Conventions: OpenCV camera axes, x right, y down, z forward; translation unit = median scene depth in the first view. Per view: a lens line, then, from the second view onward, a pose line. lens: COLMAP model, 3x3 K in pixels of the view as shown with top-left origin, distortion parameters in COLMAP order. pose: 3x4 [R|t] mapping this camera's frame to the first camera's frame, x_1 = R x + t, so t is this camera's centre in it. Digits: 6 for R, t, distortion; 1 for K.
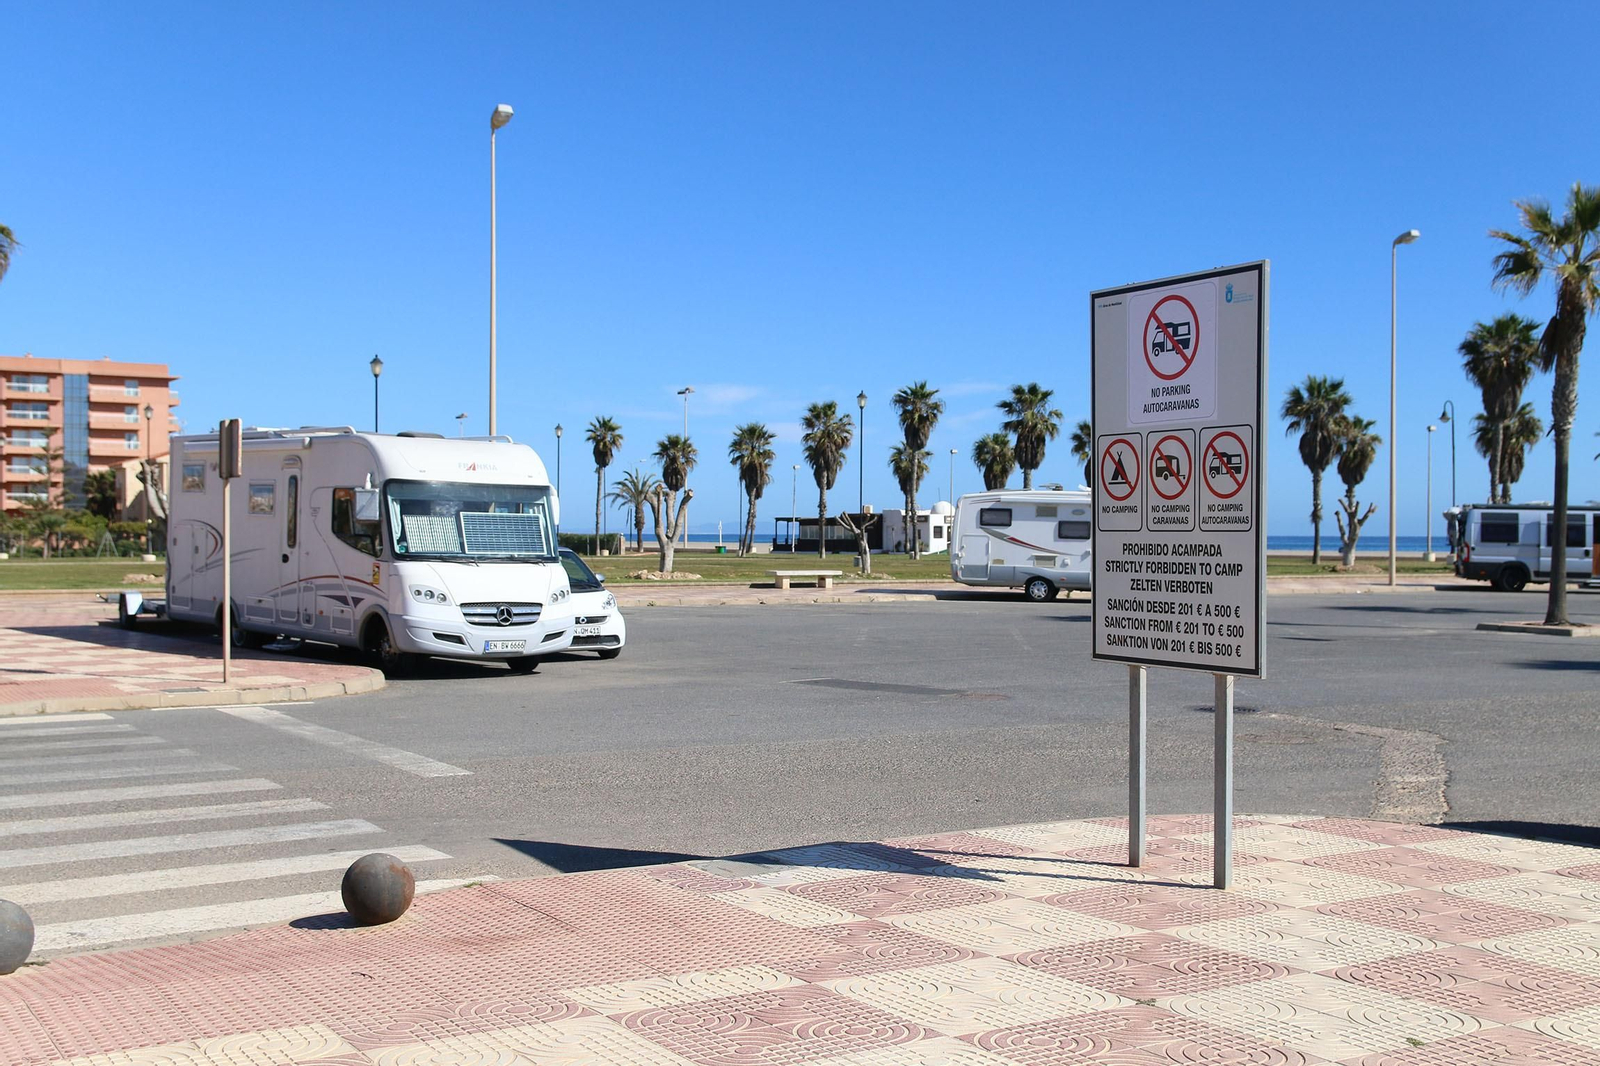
lens RADIAL K [[1792.8, 0, 800.0], [0, 1792.8, 533.0], [0, 0, 1]] dist [0.012204, 0.017116]
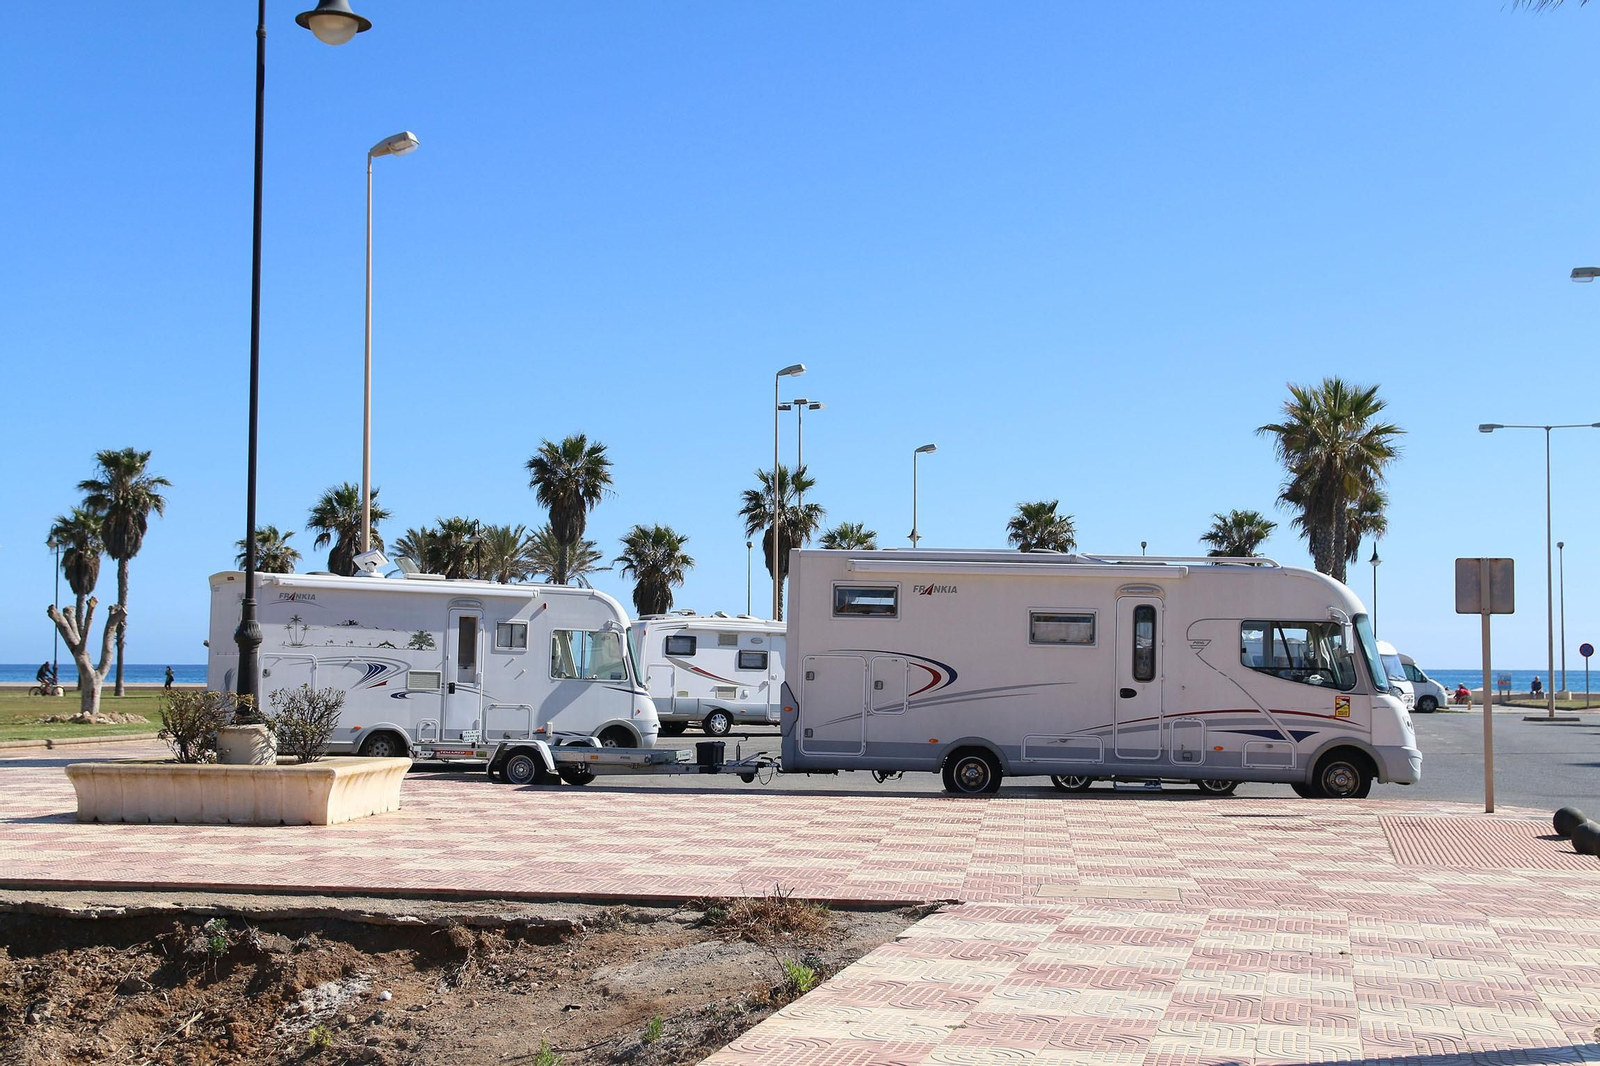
lens RADIAL K [[2182.6, 0, 800.0], [0, 2182.6, 533.0], [0, 0, 1]] dist [0.027193, 0.033197]
pose [[0.702797, 0.042611, 0.710113, -0.628162], [-0.002058, 0.998322, -0.057869, -0.001547], [-0.711388, 0.039209, 0.701705, 0.162932]]
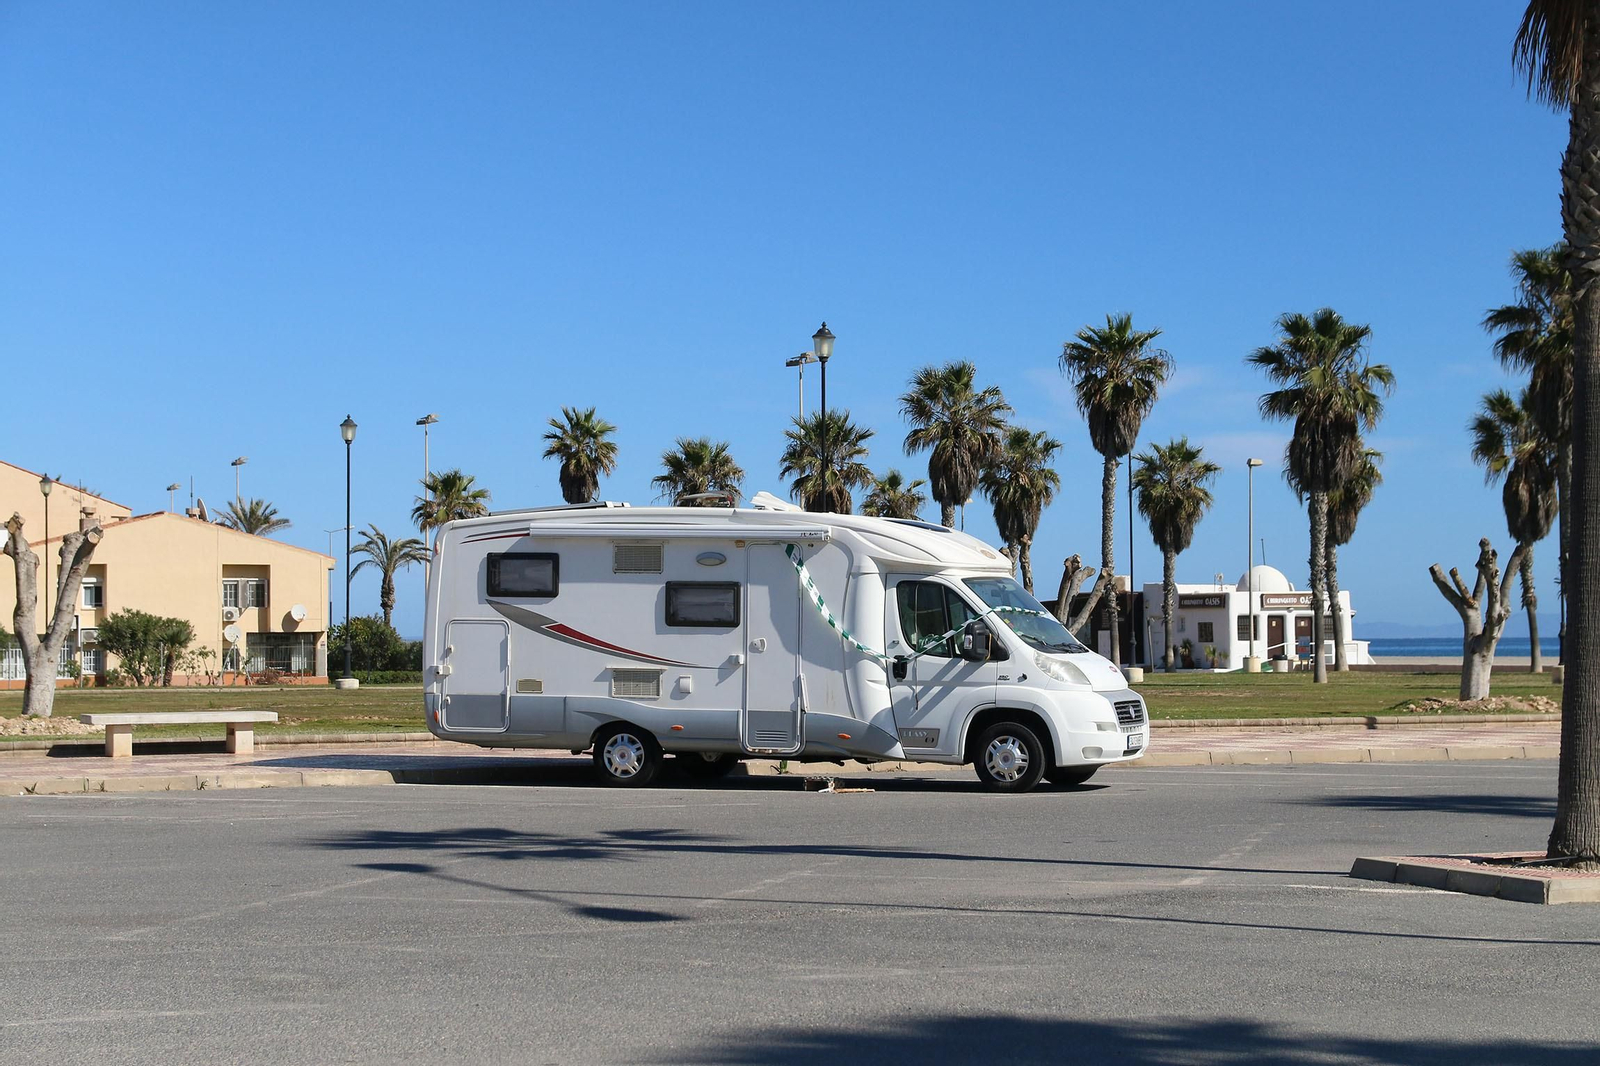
lens RADIAL K [[3275.1, 0, 800.0], [0, 3275.1, 533.0], [0, 0, 1]] dist [0.212344, 0.212233]
pose [[0.989863, -0.015306, -0.141199, 0.266193], [0.010742, 0.999397, -0.033027, 0.006569], [0.141619, 0.031175, 0.989430, 0.276664]]
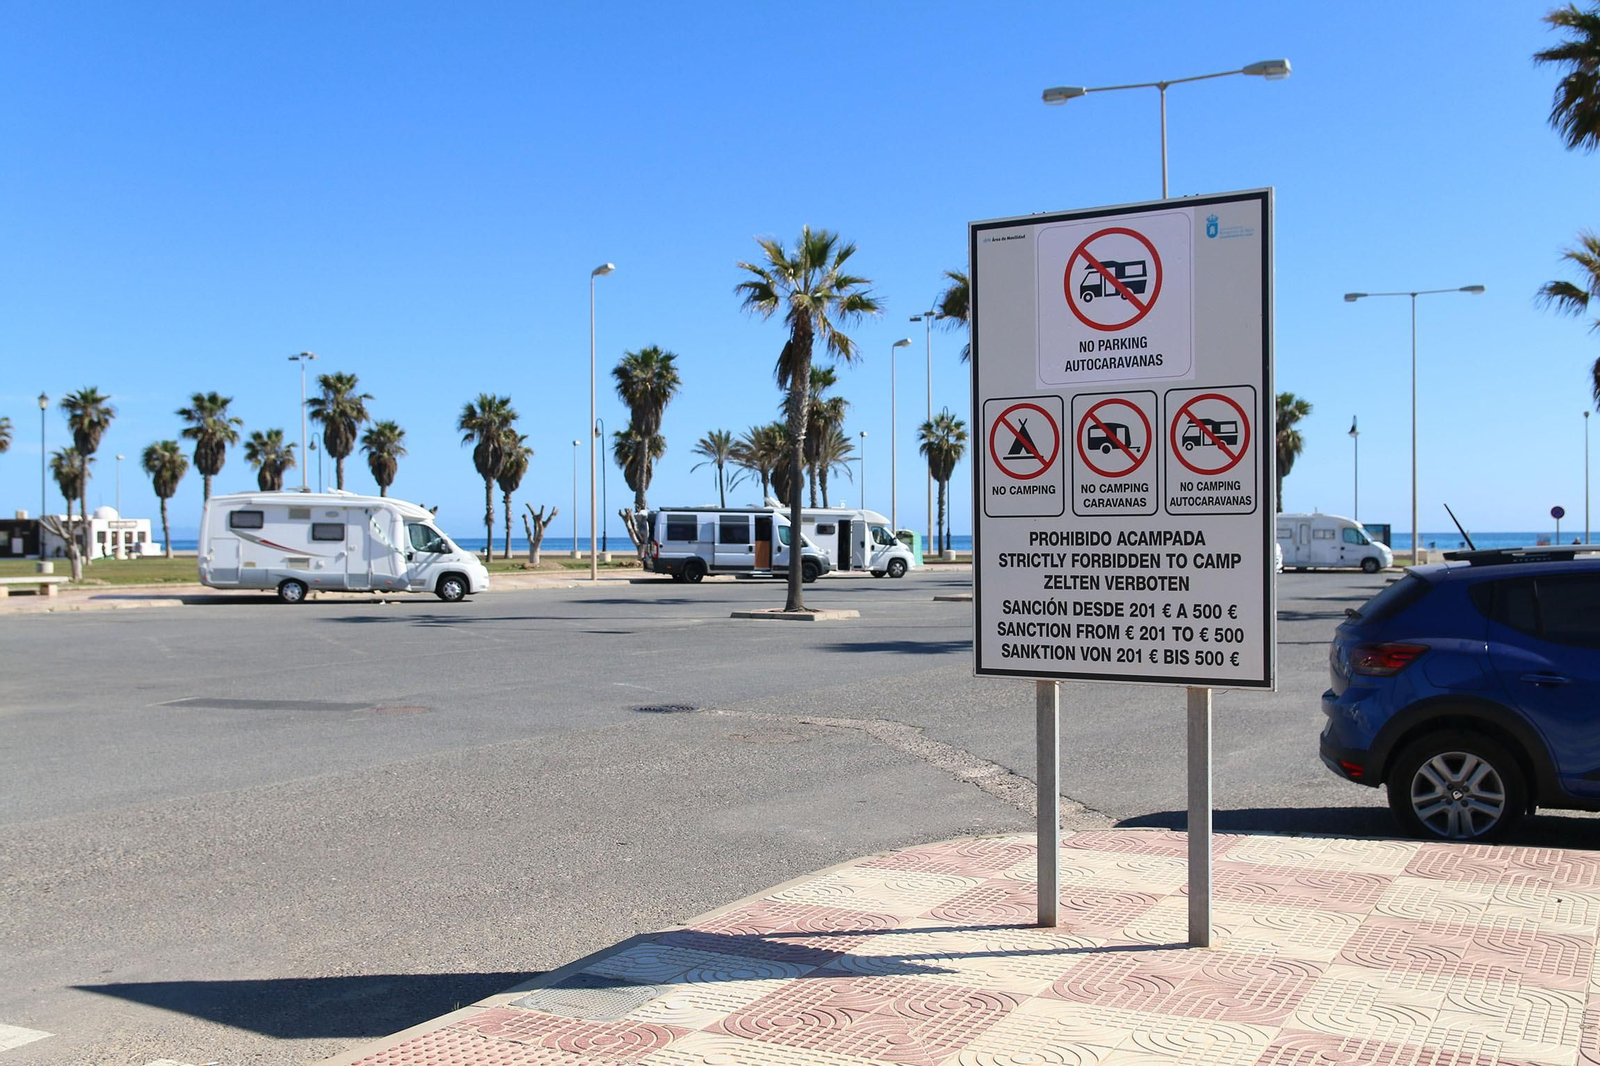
lens RADIAL K [[1603.7, 0, 800.0], [0, 1603.7, 533.0], [0, 0, 1]] dist [-0.060633, 0.152158]
pose [[0.873621, -0.007557, 0.486548, -0.050951], [0.008546, 0.999963, 0.000187, 0.001028], [-0.486532, 0.003995, 0.873654, 0.080267]]
